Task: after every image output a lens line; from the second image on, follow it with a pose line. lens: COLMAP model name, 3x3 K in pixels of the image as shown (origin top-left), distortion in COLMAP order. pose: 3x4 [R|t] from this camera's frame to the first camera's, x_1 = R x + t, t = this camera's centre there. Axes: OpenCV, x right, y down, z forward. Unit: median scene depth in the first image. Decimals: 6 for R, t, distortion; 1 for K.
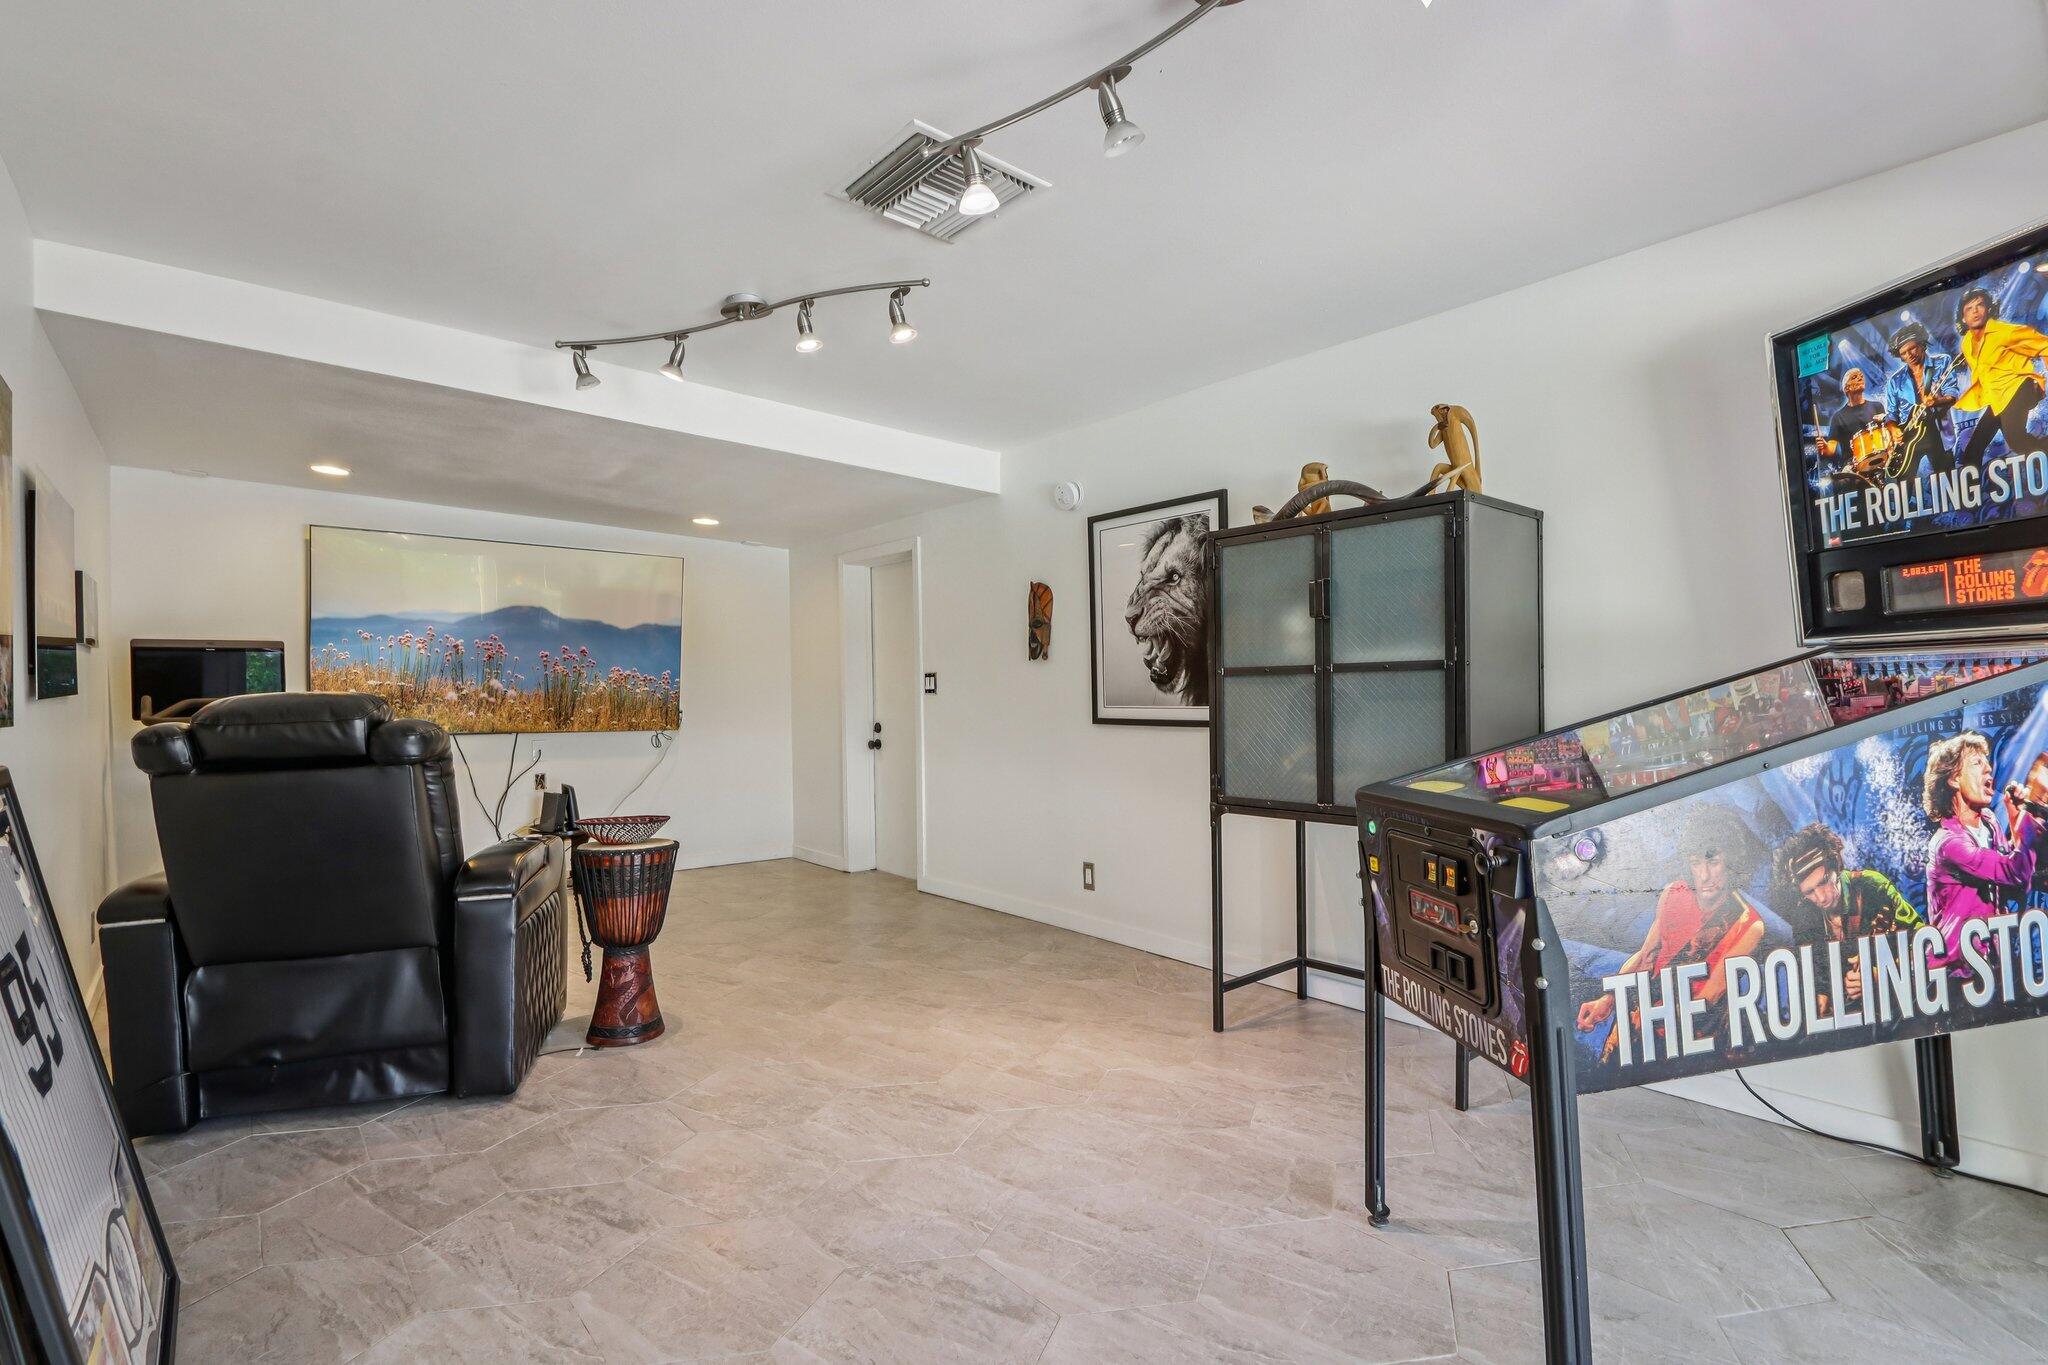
lens RADIAL K [[990.6, 0, 1033.2], [0, 990.6, 684.6], [0, 0, 1]] dist [-0.011449, 0.003237]
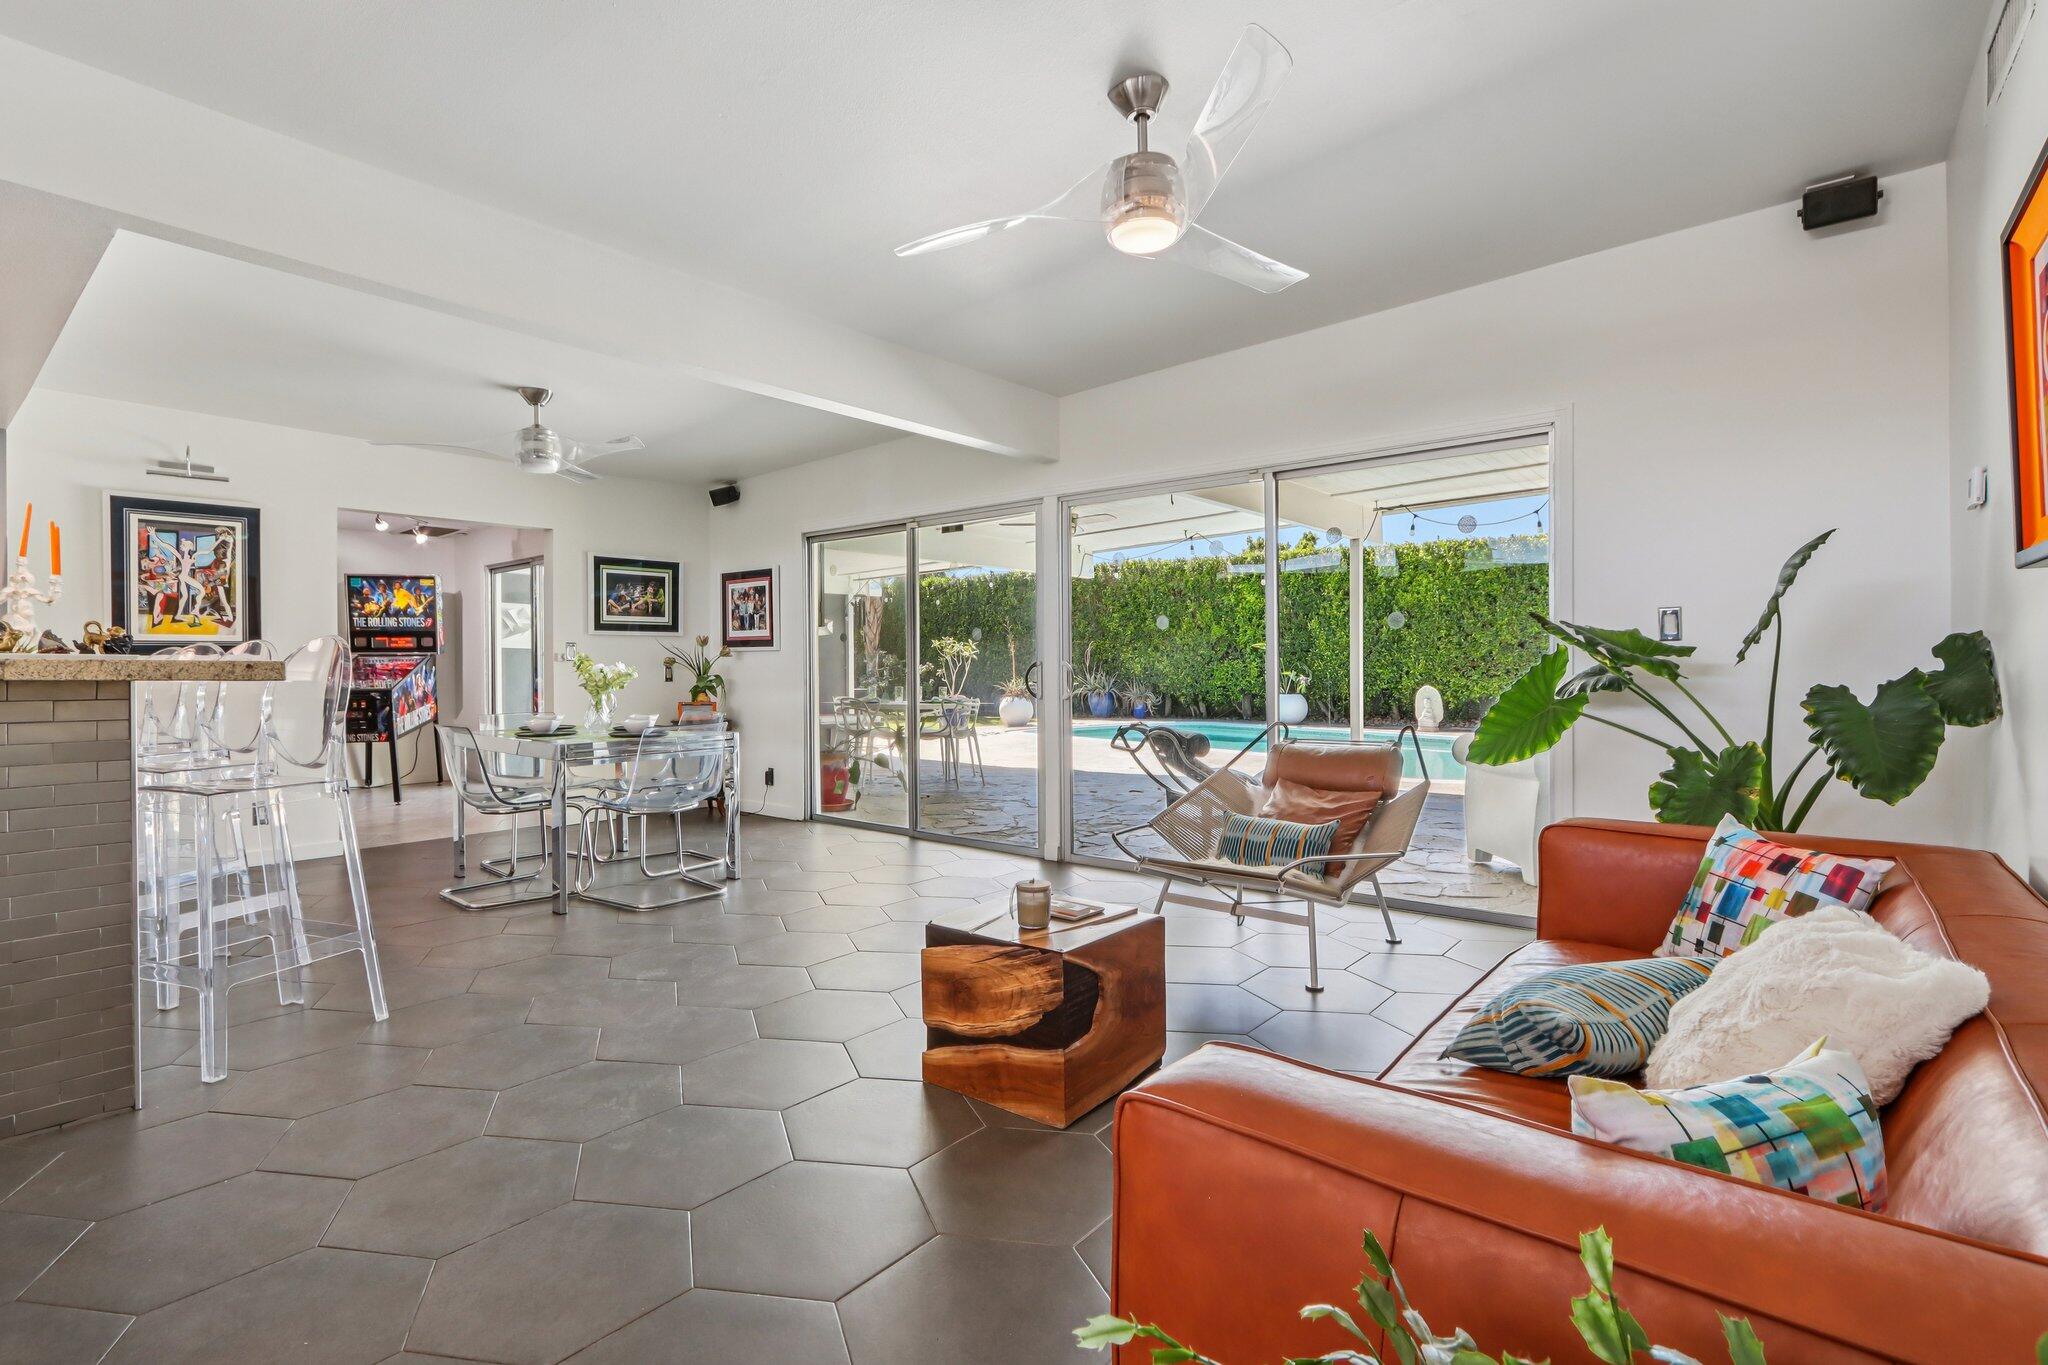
lens RADIAL K [[990.6, 0, 1019.2], [0, 990.6, 668.7], [0, 0, 1]] dist [-0.011449, 0.003237]
pose [[-0.191344, 0.006360, 0.981502, -2.674828], [-0.002292, 0.999973, -0.006927, 0.028870], [-0.981520, -0.003575, -0.191325, -0.644203]]
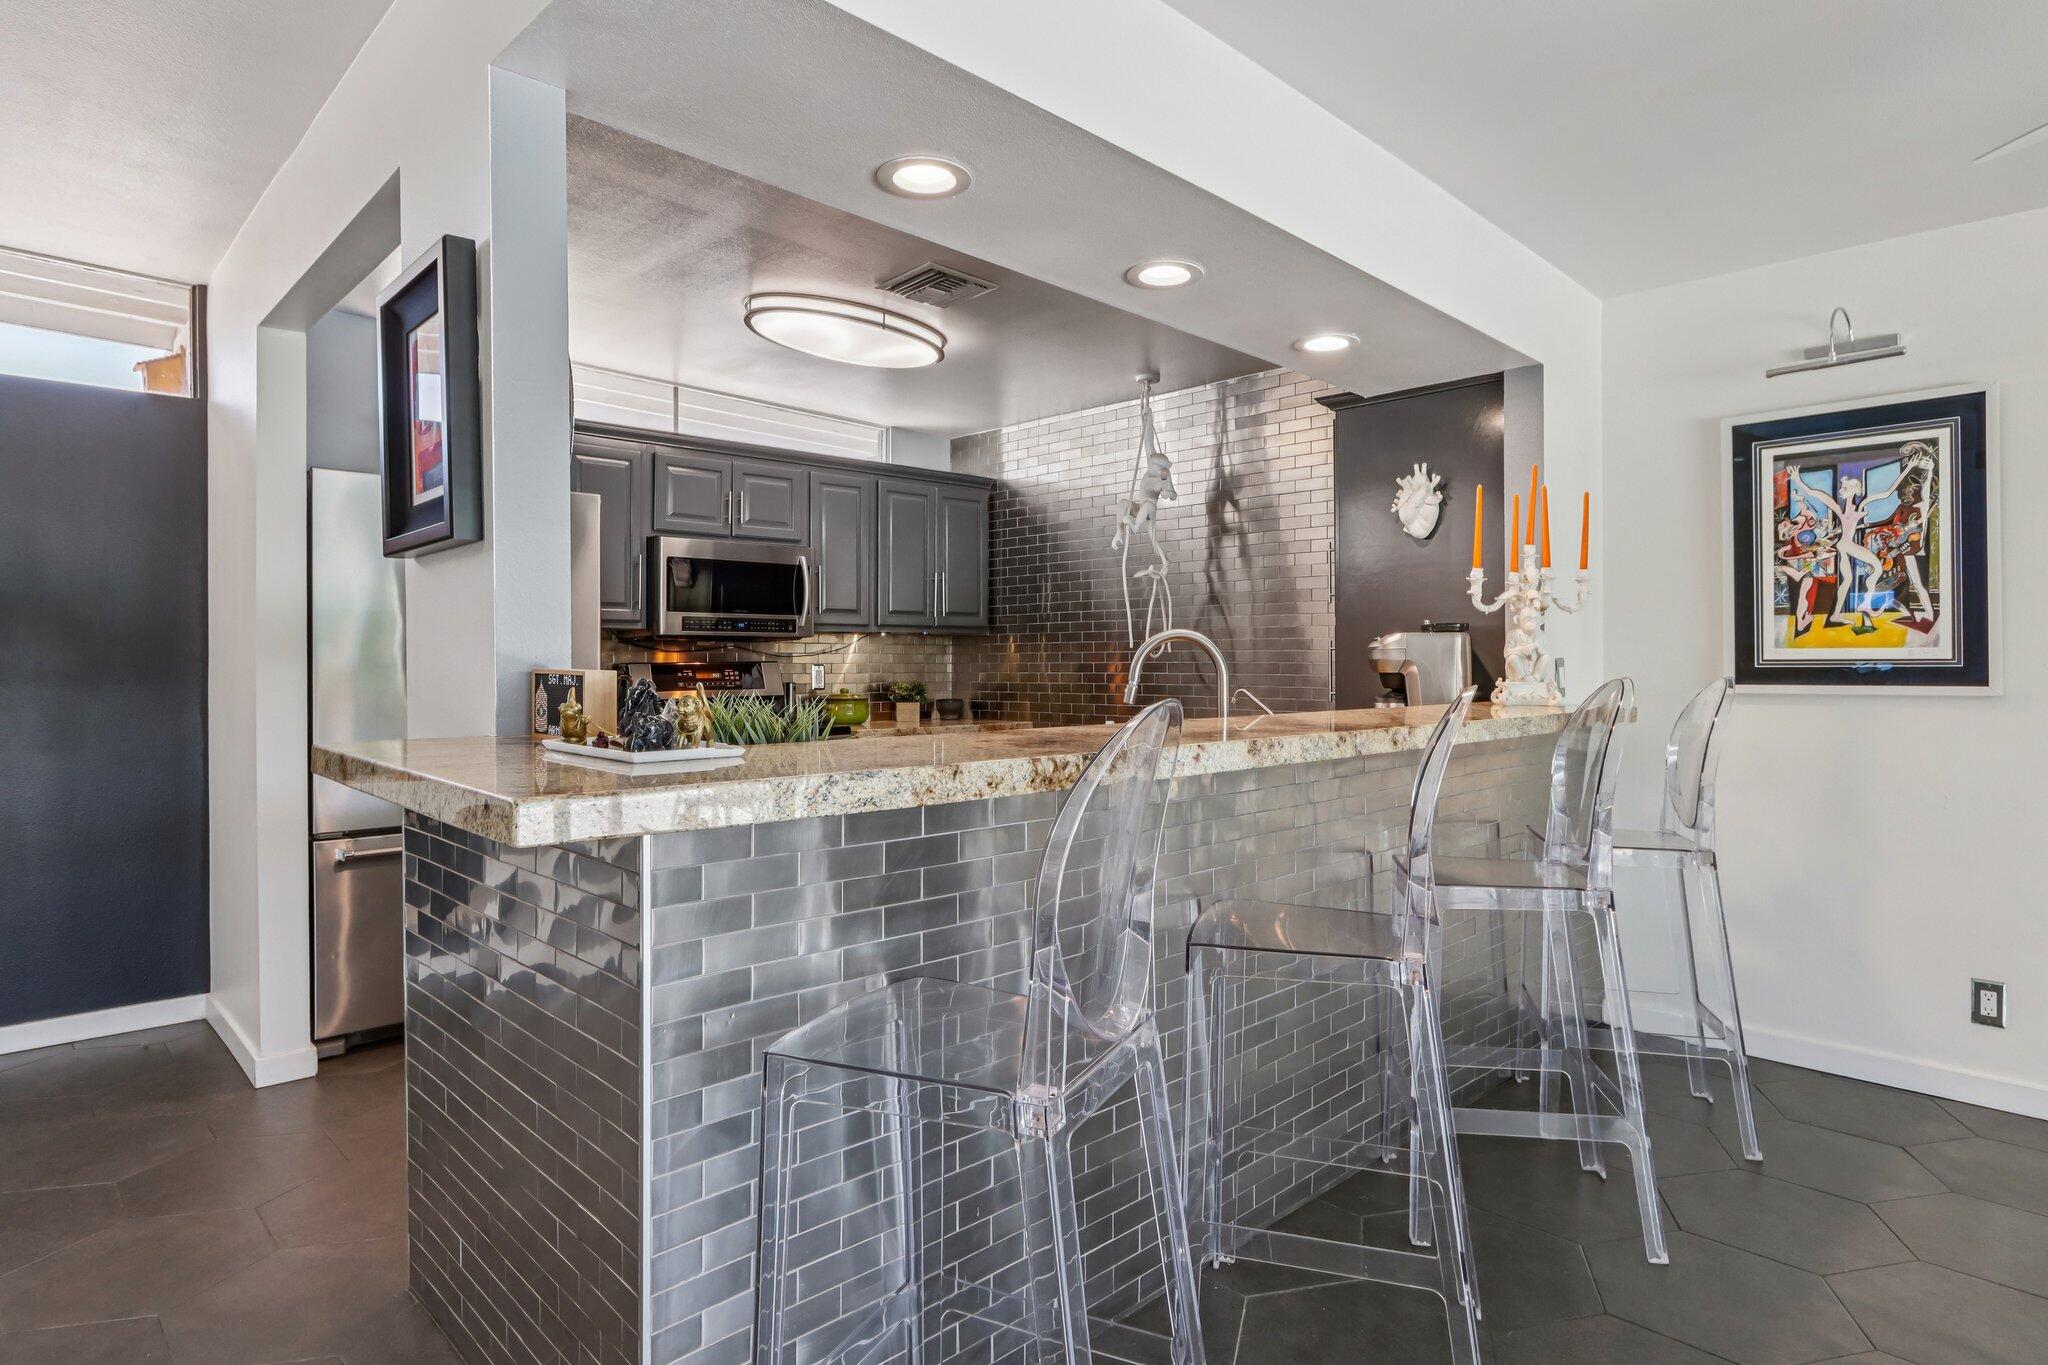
lens RADIAL K [[1138.9, 0, 1050.0], [0, 1138.9, 659.3], [0, 0, 1]] dist [-0.009671, 0.002914]
pose [[0.996209, 0.007877, 0.086635, -1.529277], [-0.008724, 0.999918, 0.009405, -0.034890], [-0.086554, -0.010125, 0.996196, -0.575246]]
